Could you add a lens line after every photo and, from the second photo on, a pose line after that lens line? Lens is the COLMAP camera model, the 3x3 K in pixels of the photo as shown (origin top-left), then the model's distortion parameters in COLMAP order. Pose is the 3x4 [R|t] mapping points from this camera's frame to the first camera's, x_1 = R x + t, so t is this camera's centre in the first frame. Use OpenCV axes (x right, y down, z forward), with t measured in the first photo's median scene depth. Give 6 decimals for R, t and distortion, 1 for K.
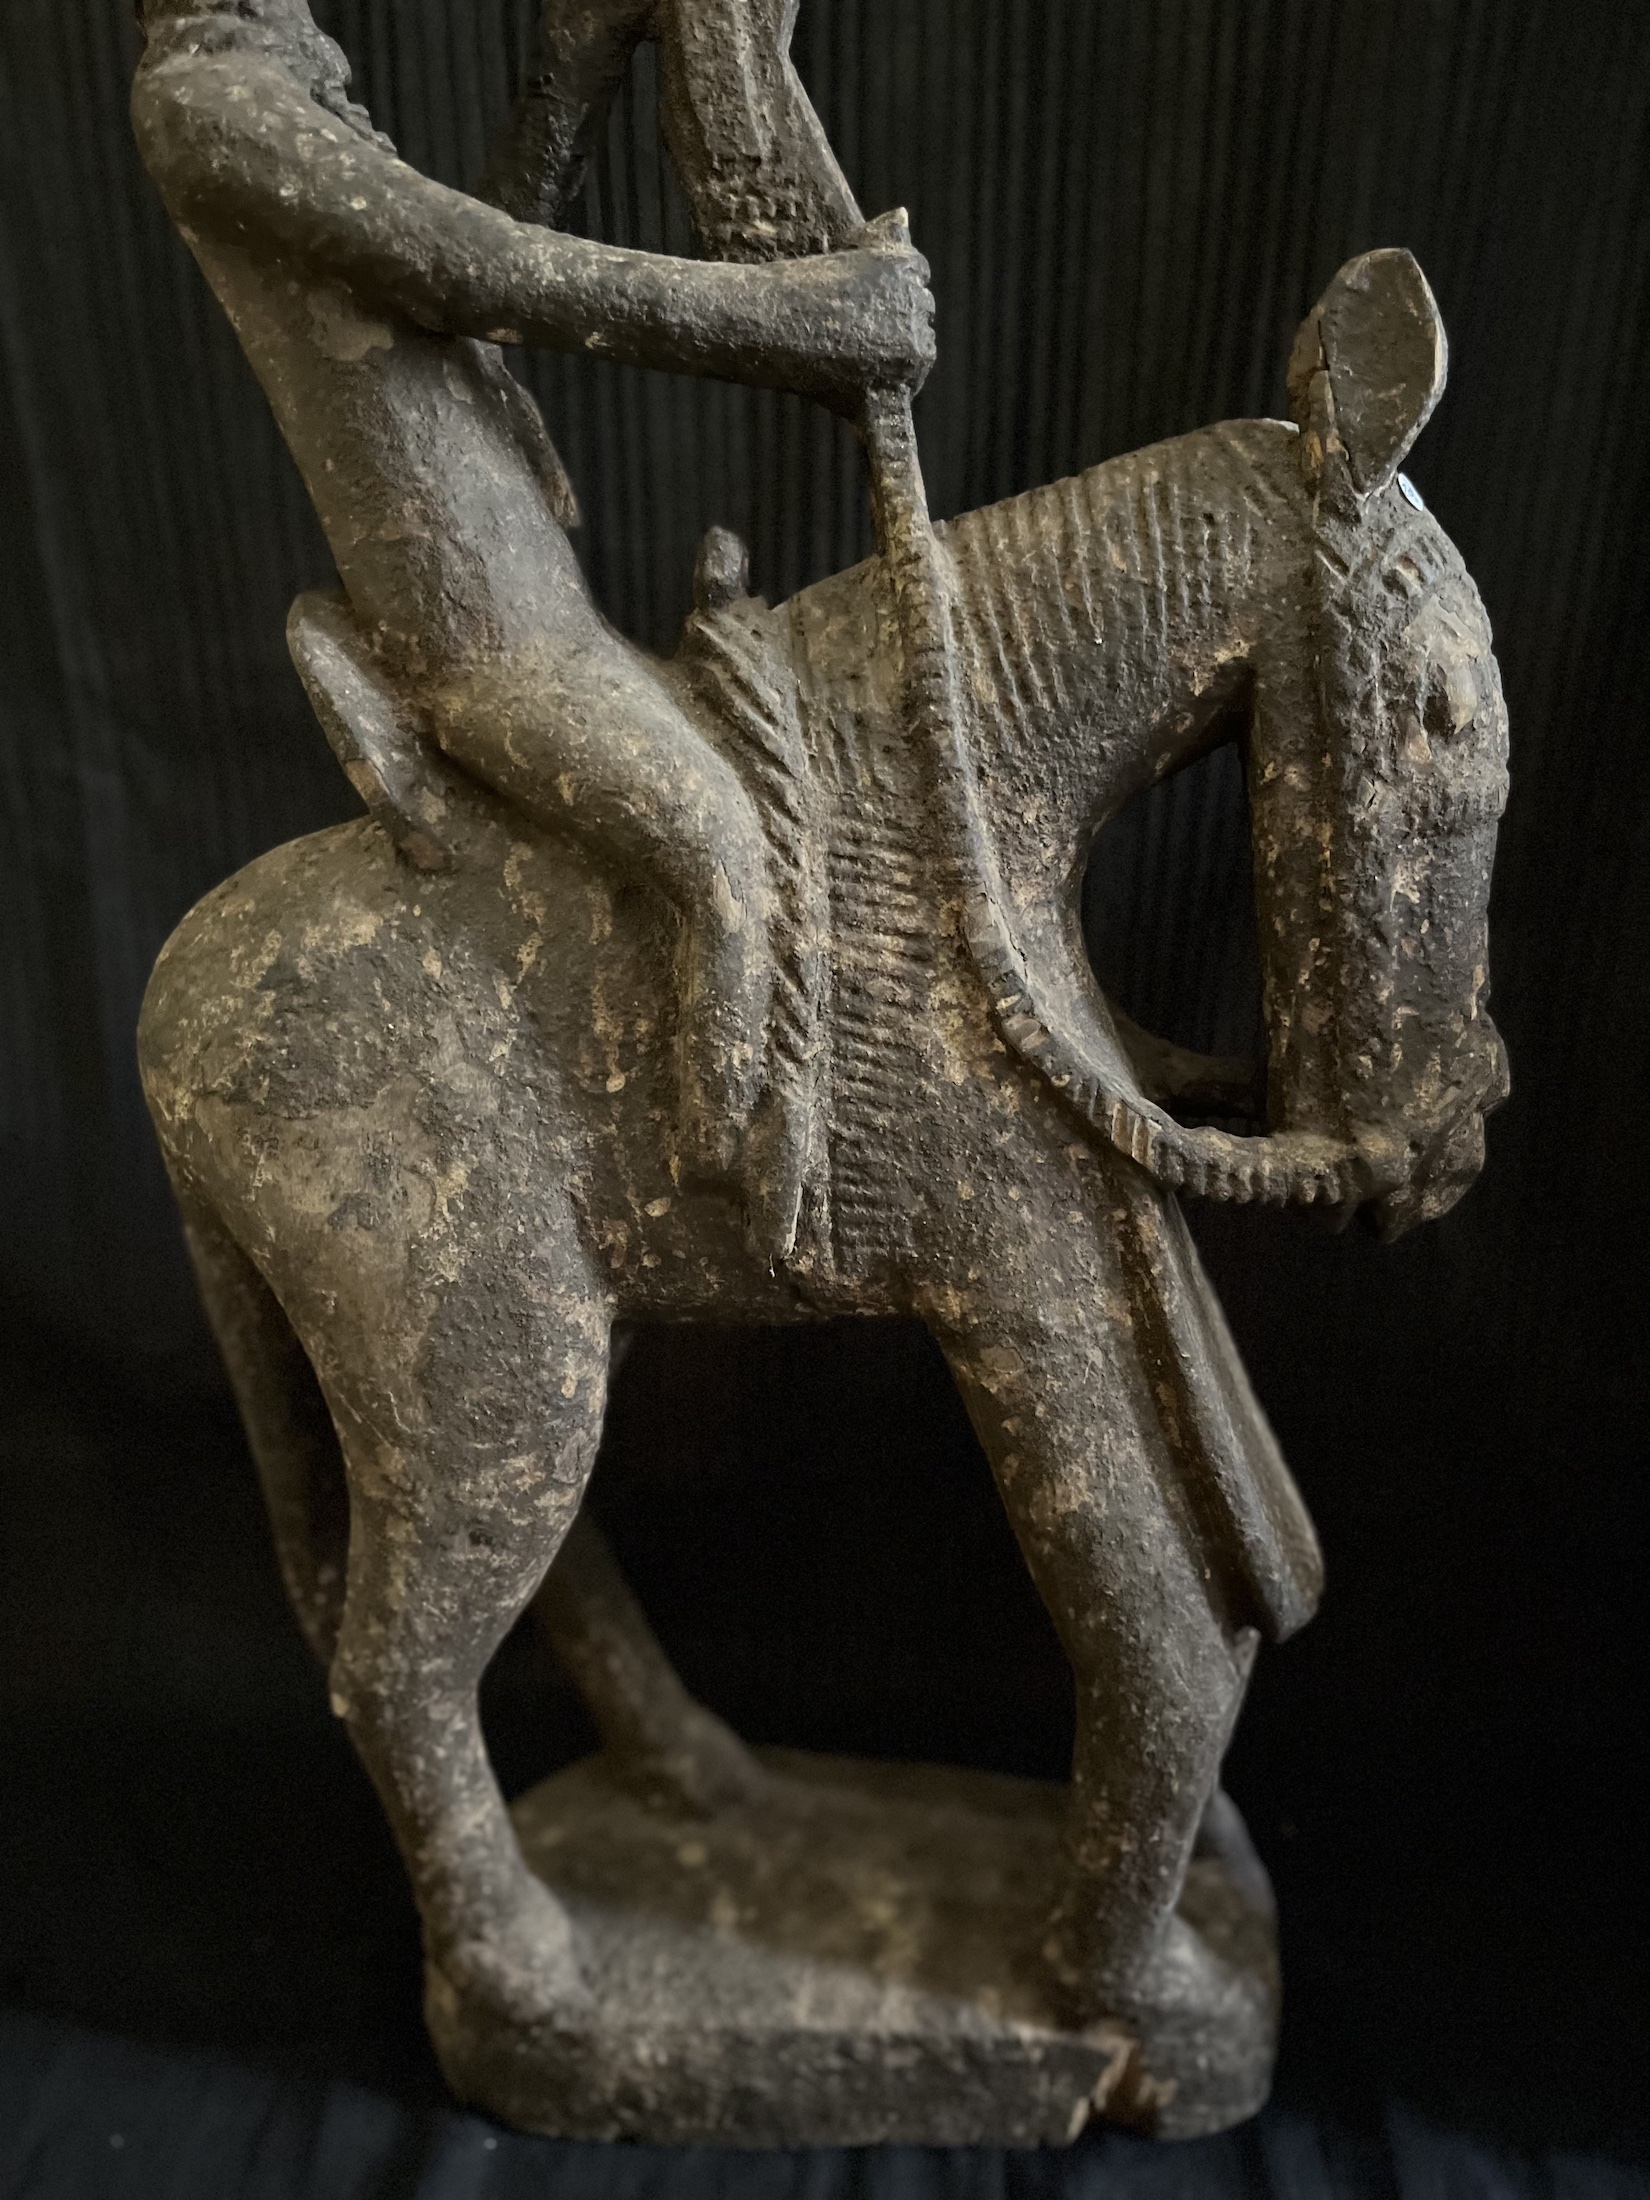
lens RADIAL K [[1698.9, 0, 825.0], [0, 1698.9, 1127.7], [0, 0, 1]] dist [0.044094, -0.079589]
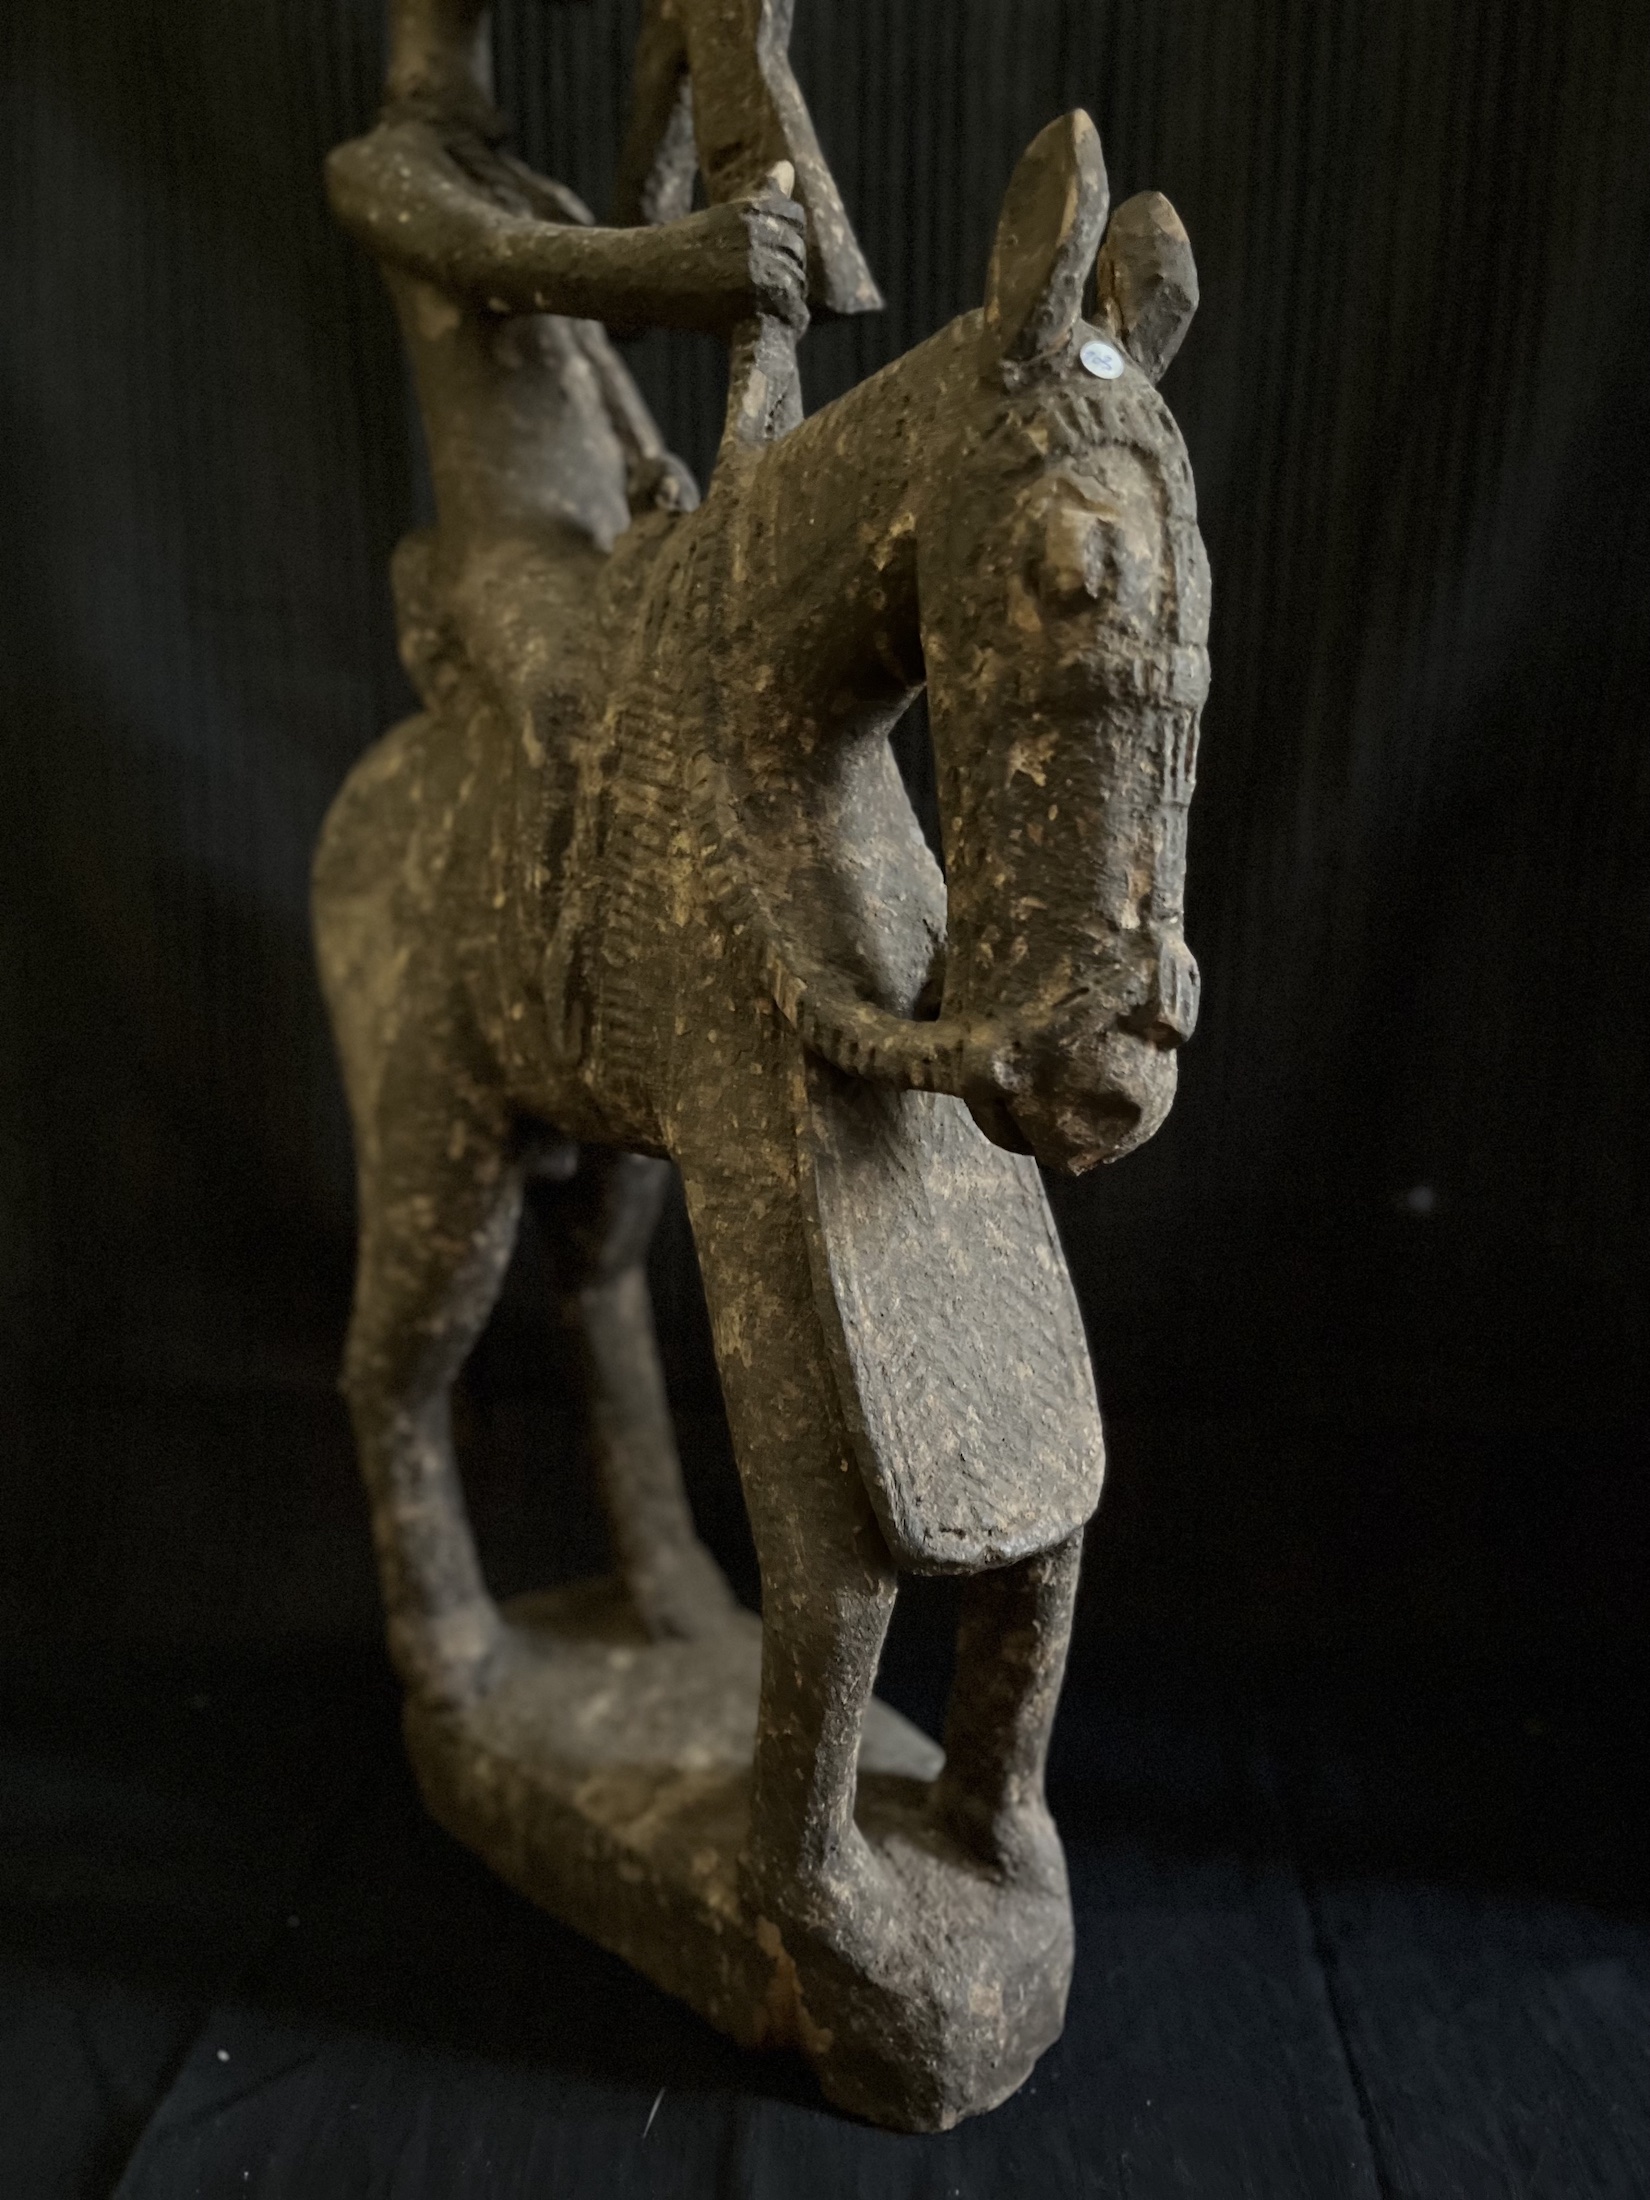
lens RADIAL K [[1698.9, 0, 848.6], [0, 1698.9, 1141.0], [0, 0, 1]] dist [0.044094, -0.079589]
pose [[0.767354, 0.185850, -0.613700, 0.868366], [-0.236222, 0.971698, -0.001101, 0.085688], [0.596126, 0.145814, 0.789539, 0.213034]]
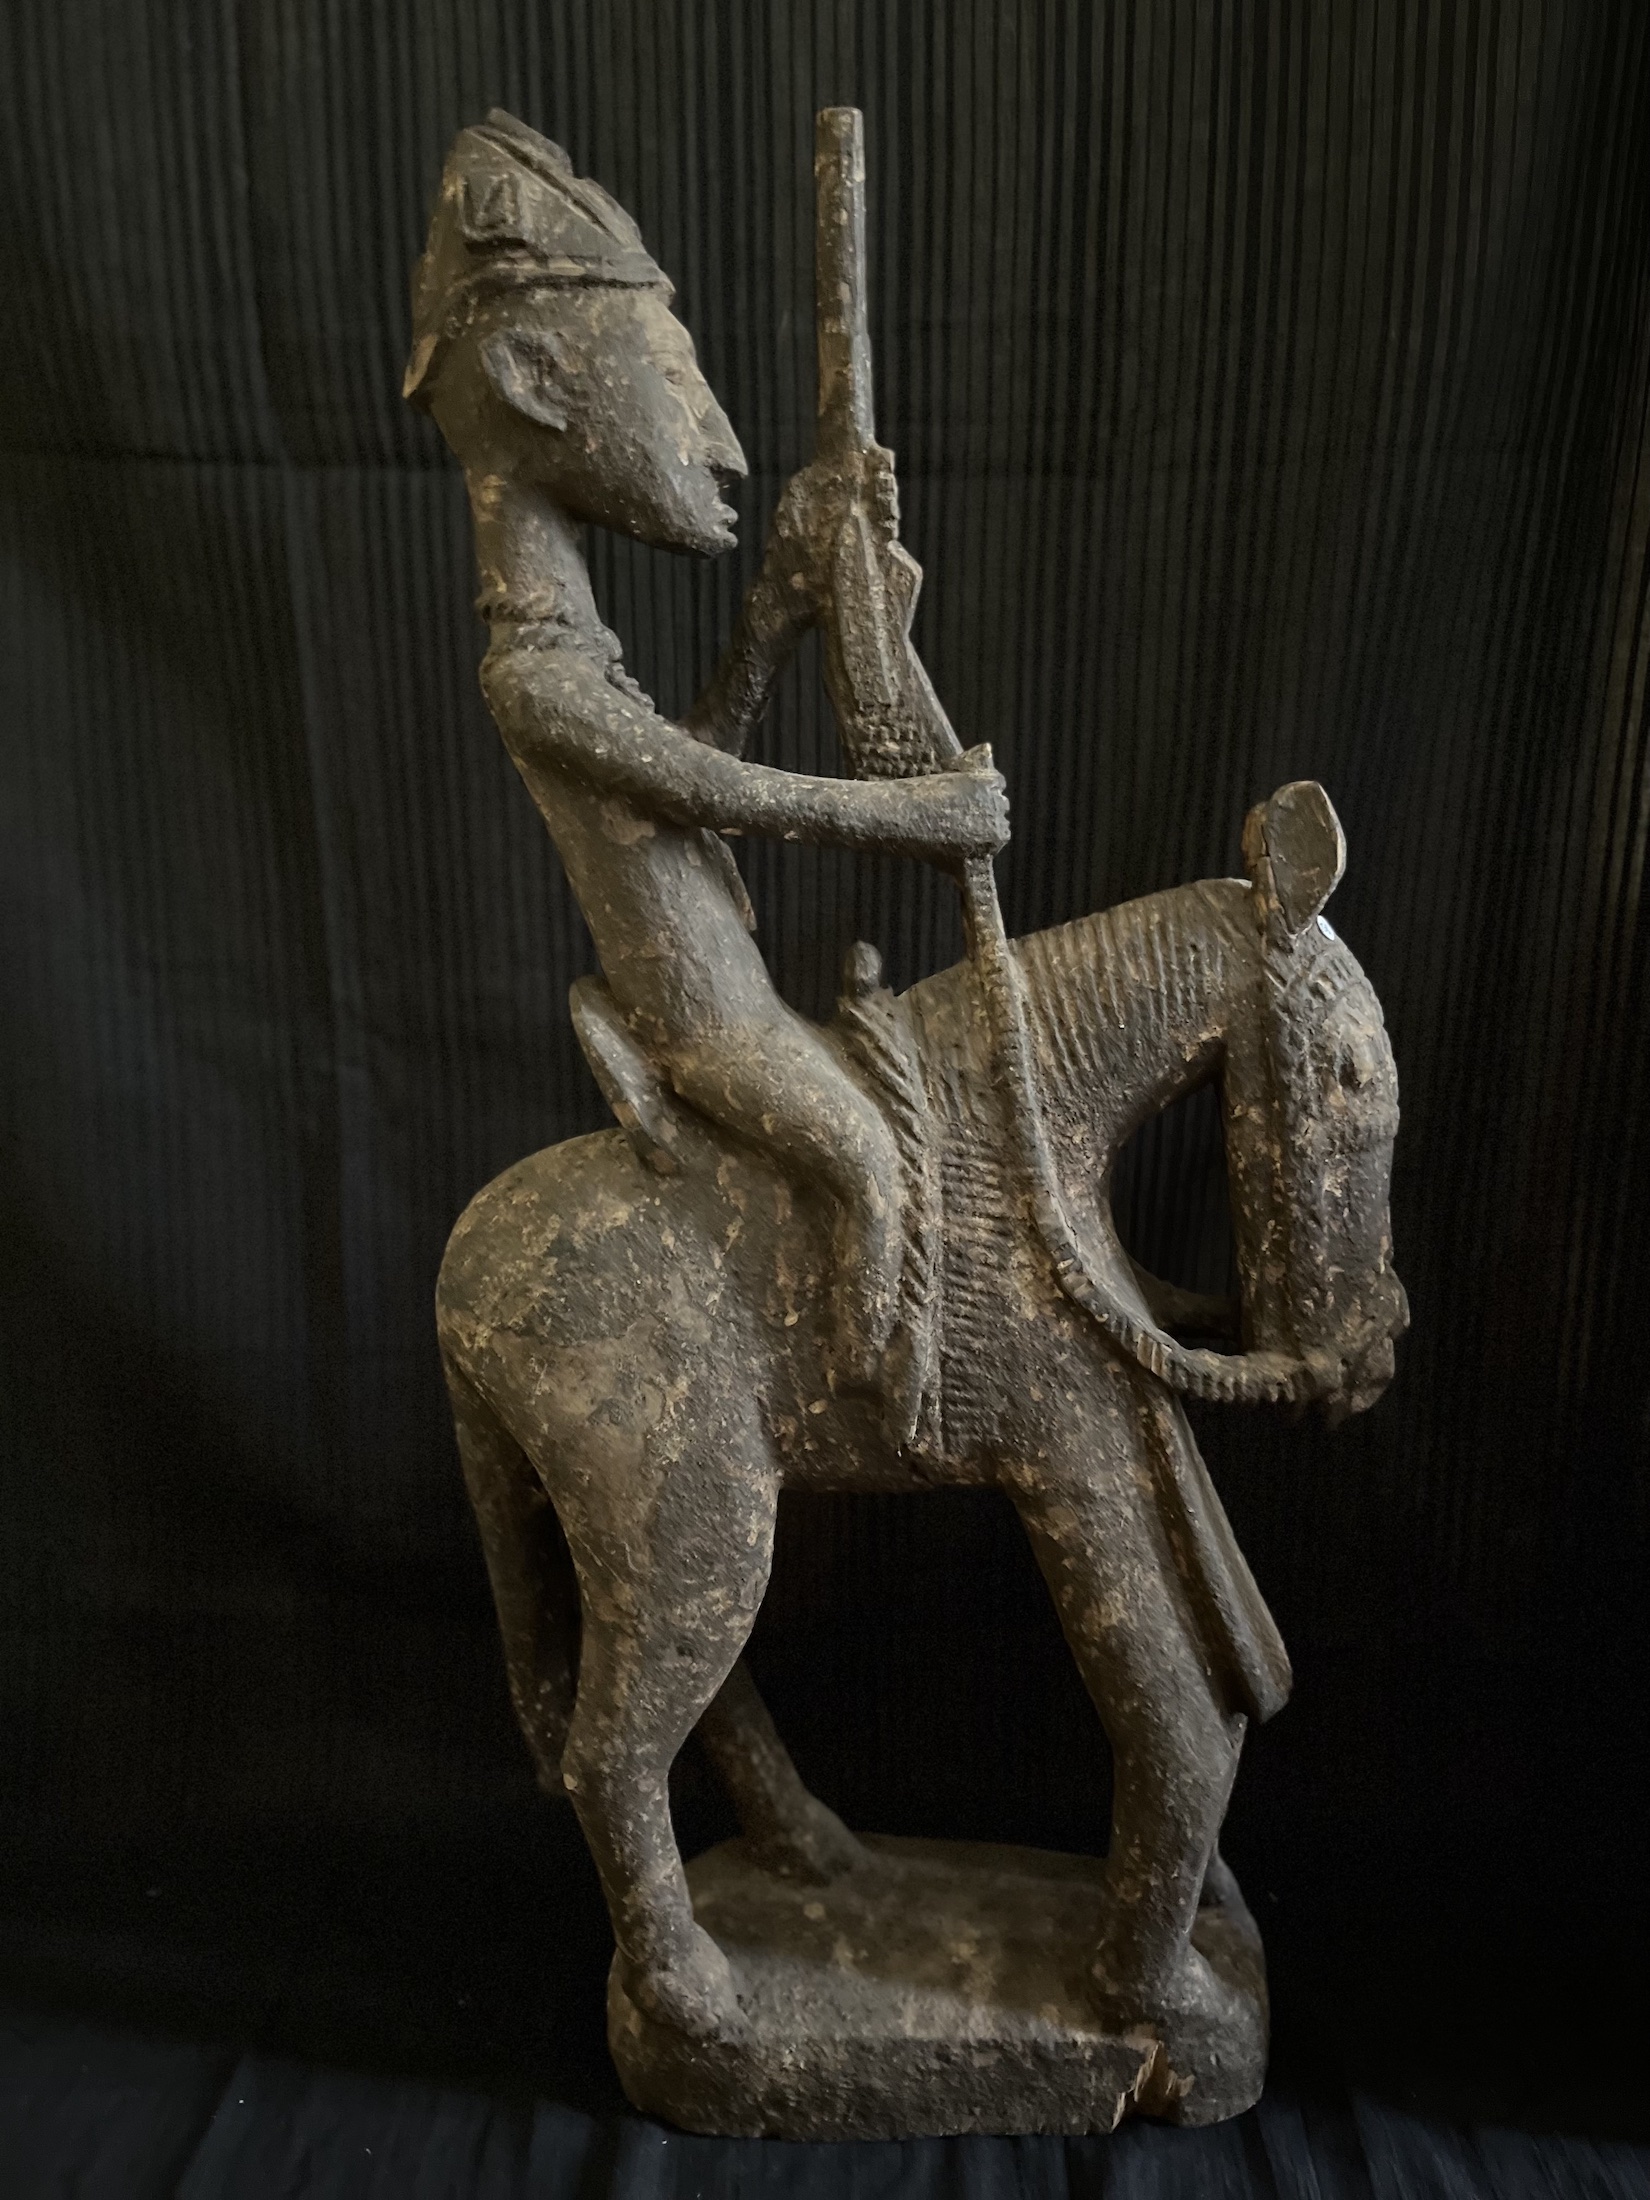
lens RADIAL K [[1698.9, 0, 839.6], [0, 1698.9, 1121.4], [0, 0, 1]] dist [0.044094, -0.079589]
pose [[0.999534, -0.001794, 0.030472, -0.128110], [0.004835, 0.994974, -0.100018, -0.050156], [-0.030140, 0.100119, 0.994519, -0.452098]]
